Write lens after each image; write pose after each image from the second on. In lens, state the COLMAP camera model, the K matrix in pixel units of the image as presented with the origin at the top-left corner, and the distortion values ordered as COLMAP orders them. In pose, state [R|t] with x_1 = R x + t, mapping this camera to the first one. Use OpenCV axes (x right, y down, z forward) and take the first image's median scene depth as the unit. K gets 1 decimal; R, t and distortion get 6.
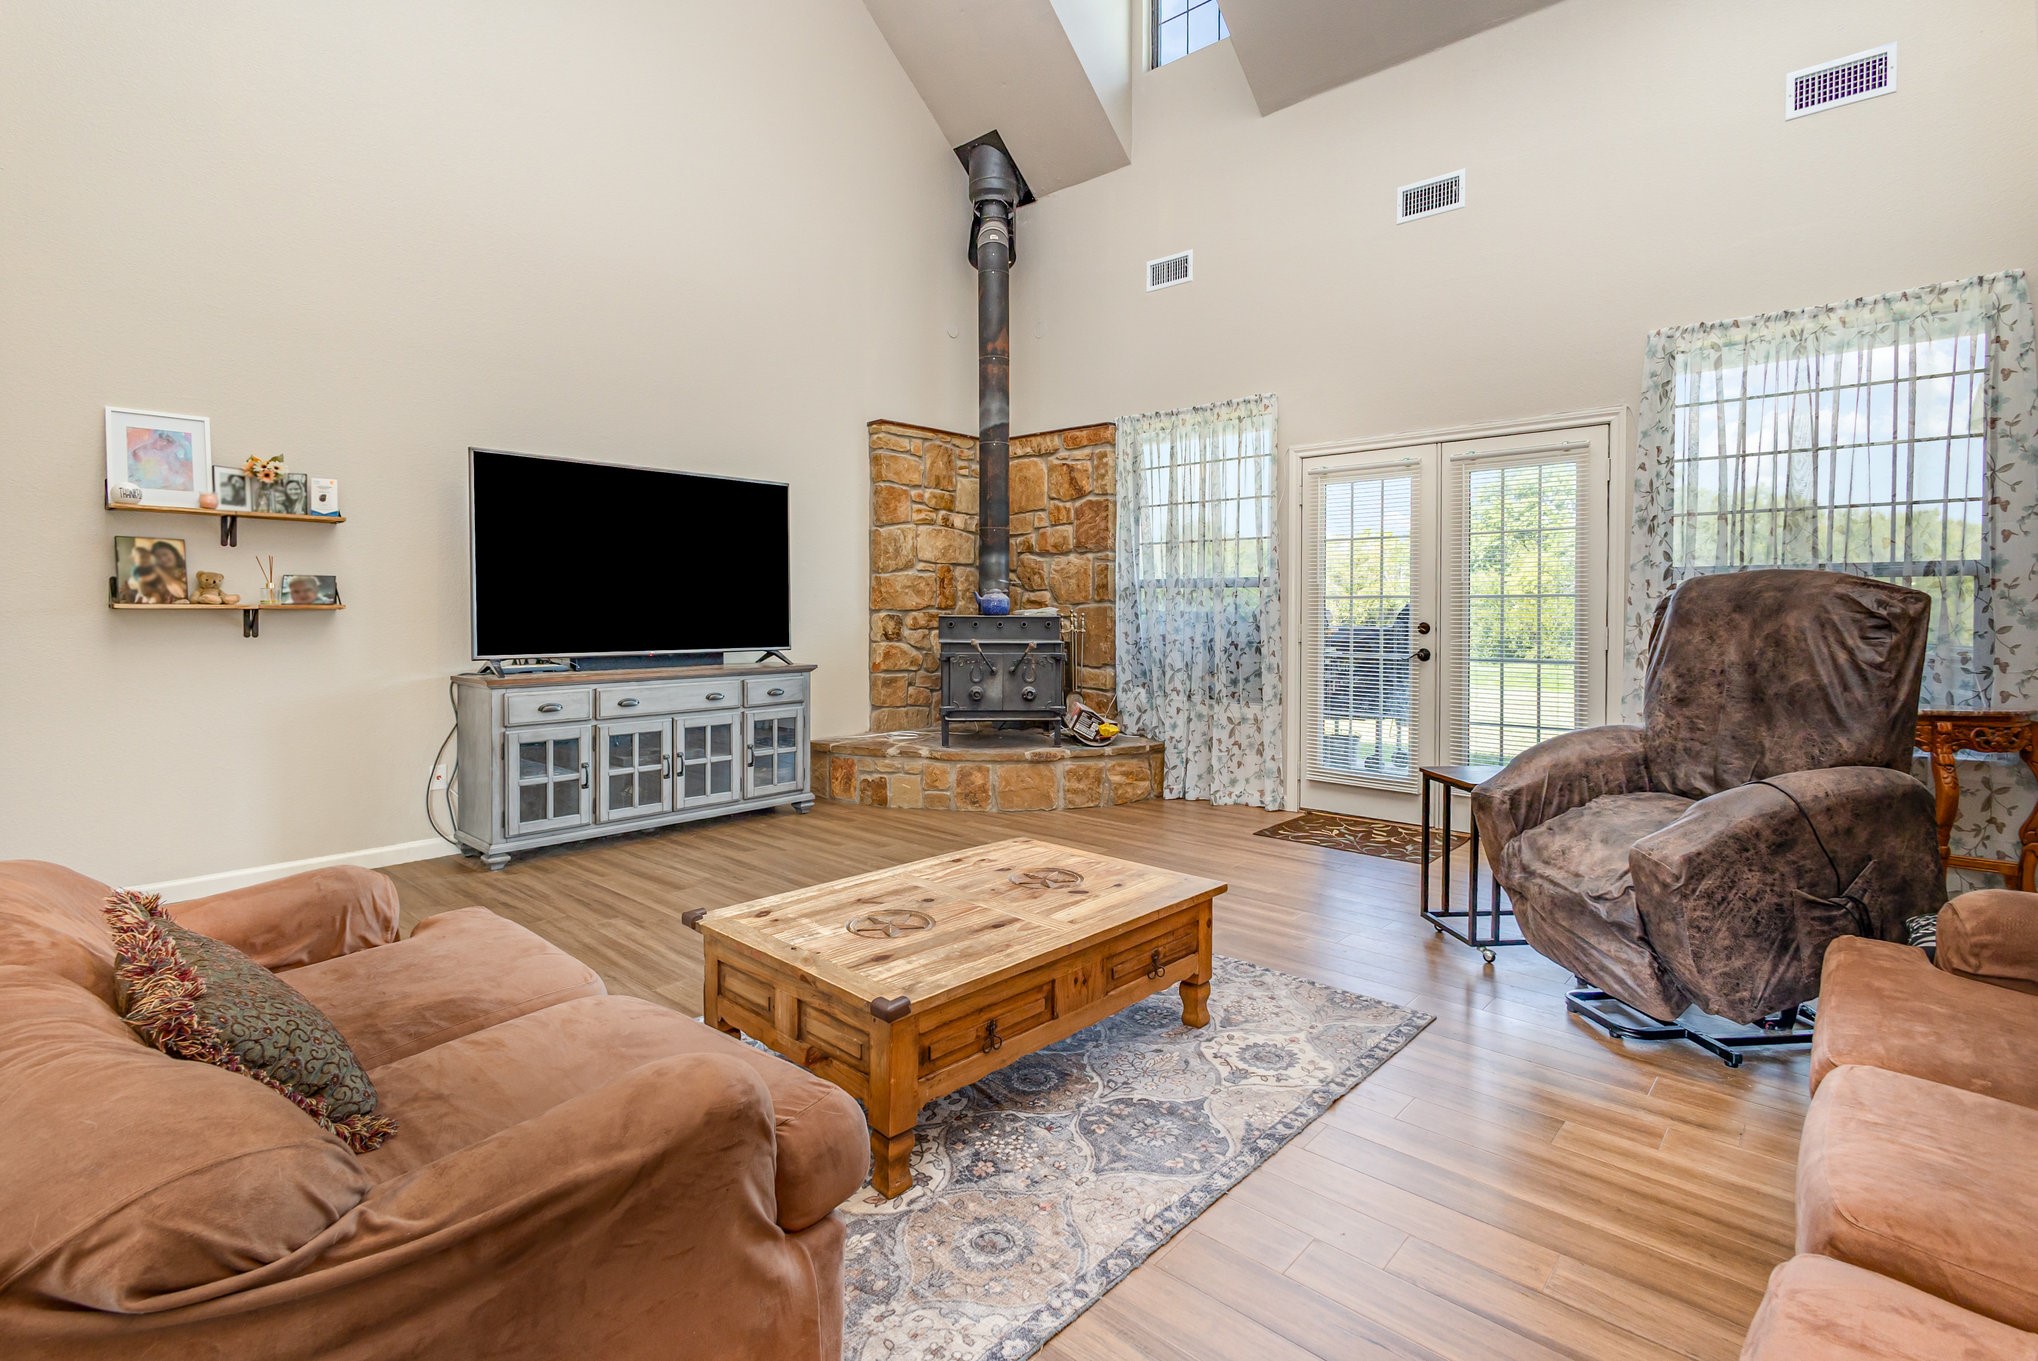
lens RADIAL K [[953.1, 0, 1009.8], [0, 953.1, 626.1], [0, 0, 1]] dist [0.003780, 0.000064]
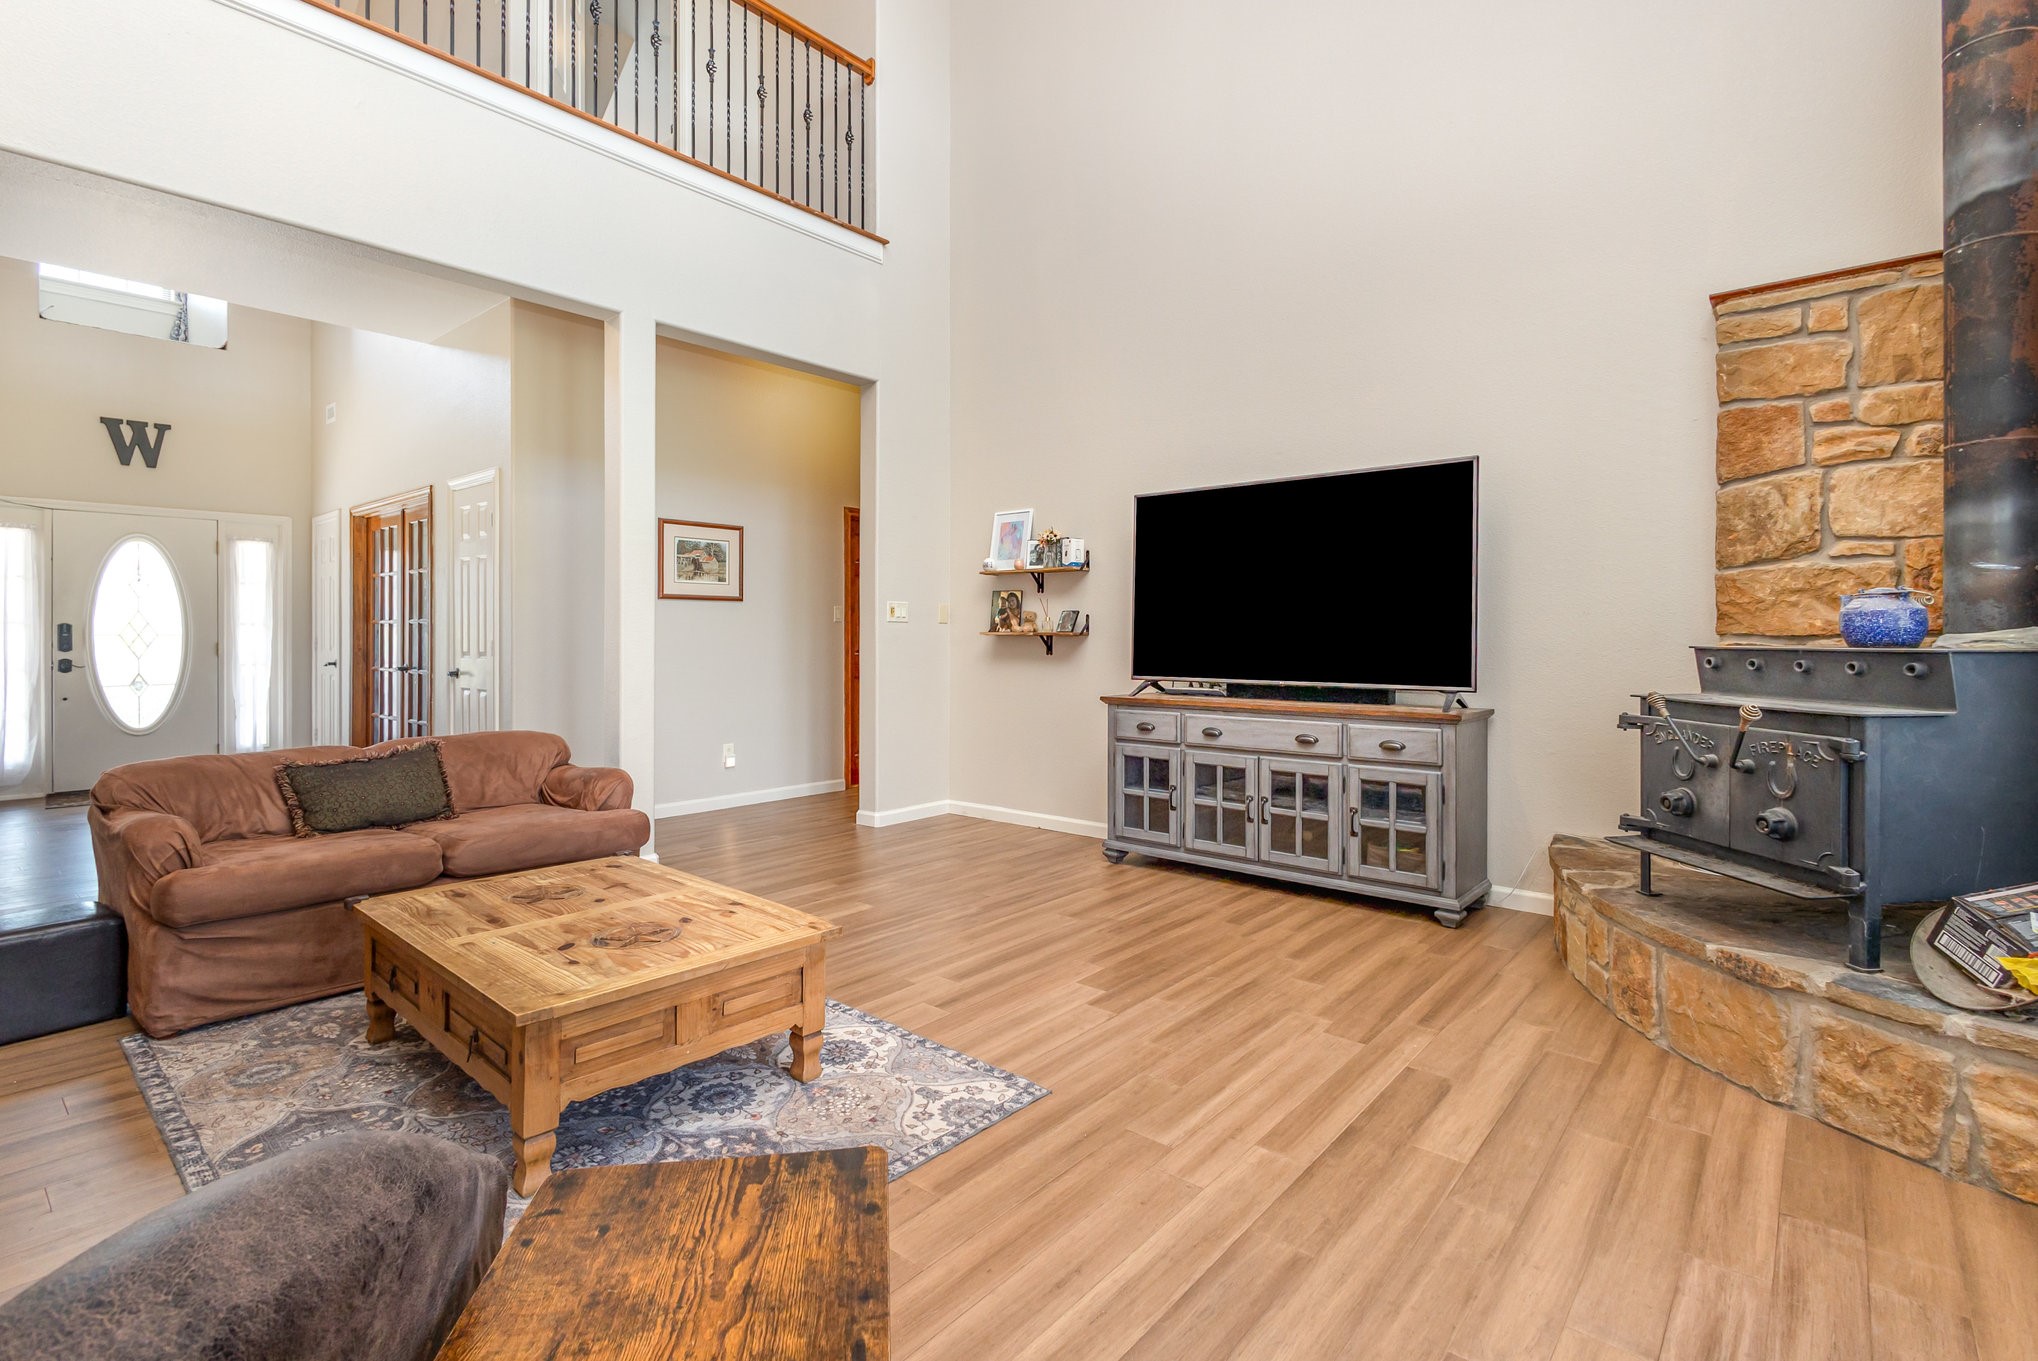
lens RADIAL K [[953.1, 0, 1032.2], [0, 953.1, 643.7], [0, 0, 1]] dist [0.003780, 0.000064]
pose [[0.044455, 0.006851, -0.998988, 0.536167], [-0.017576, 0.999827, 0.006074, -0.011285], [0.998857, 0.017288, 0.044567, 0.758371]]
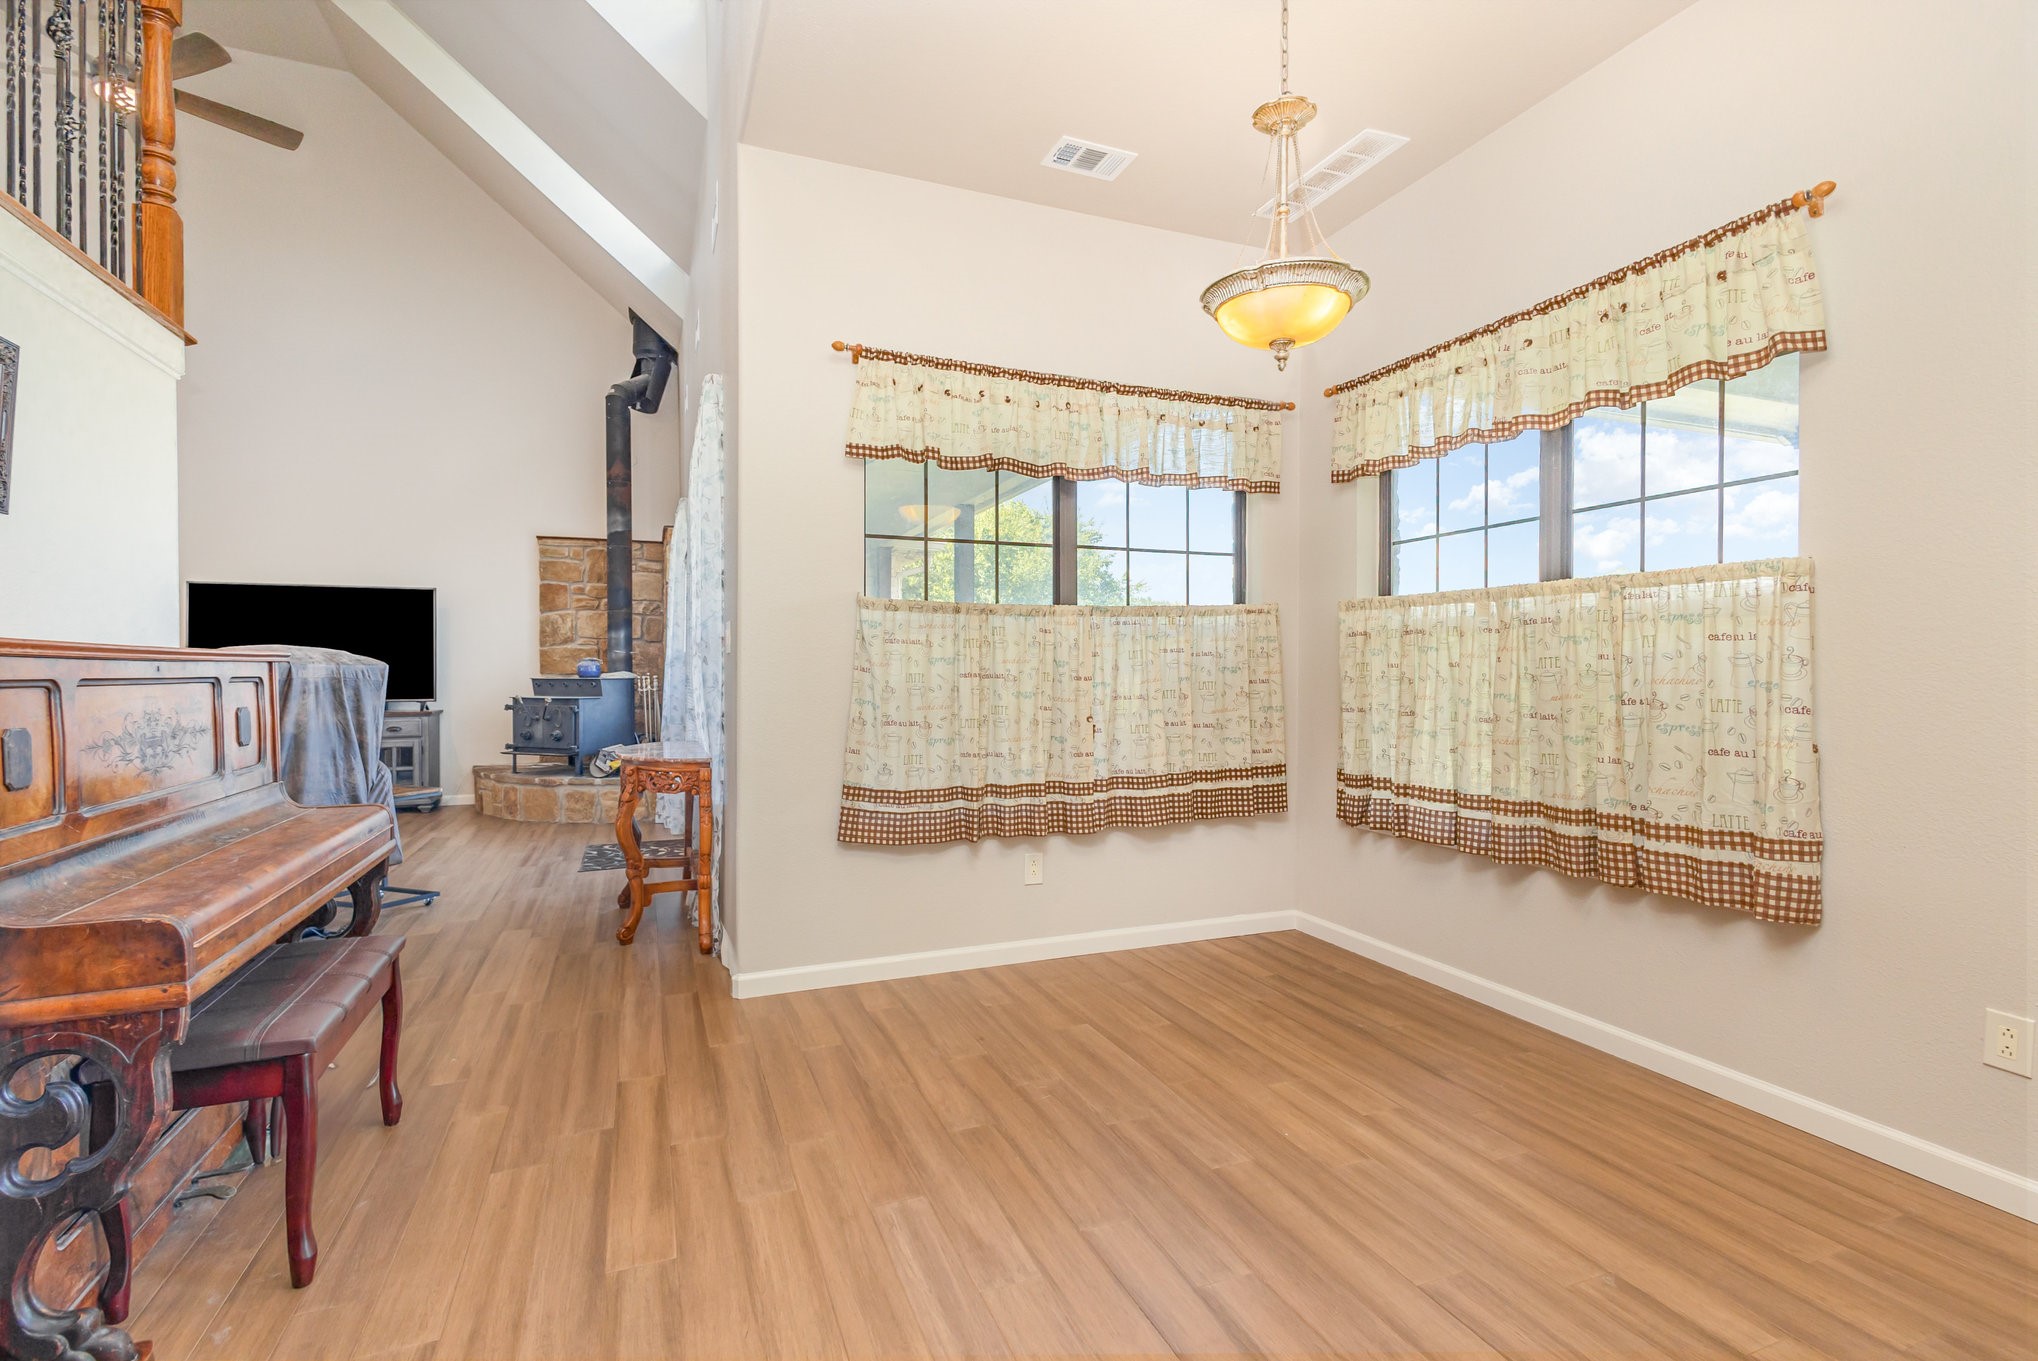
lens RADIAL K [[953.1, 0, 1009.2], [0, 953.1, 682.5], [0, 0, 1]] dist [0.003780, 0.000064]
pose [[0.894566, 0.007579, -0.446872, 1.439214], [-0.009774, 0.999949, -0.002606, -0.009303], [0.446830, 0.006699, 0.894594, 0.088873]]
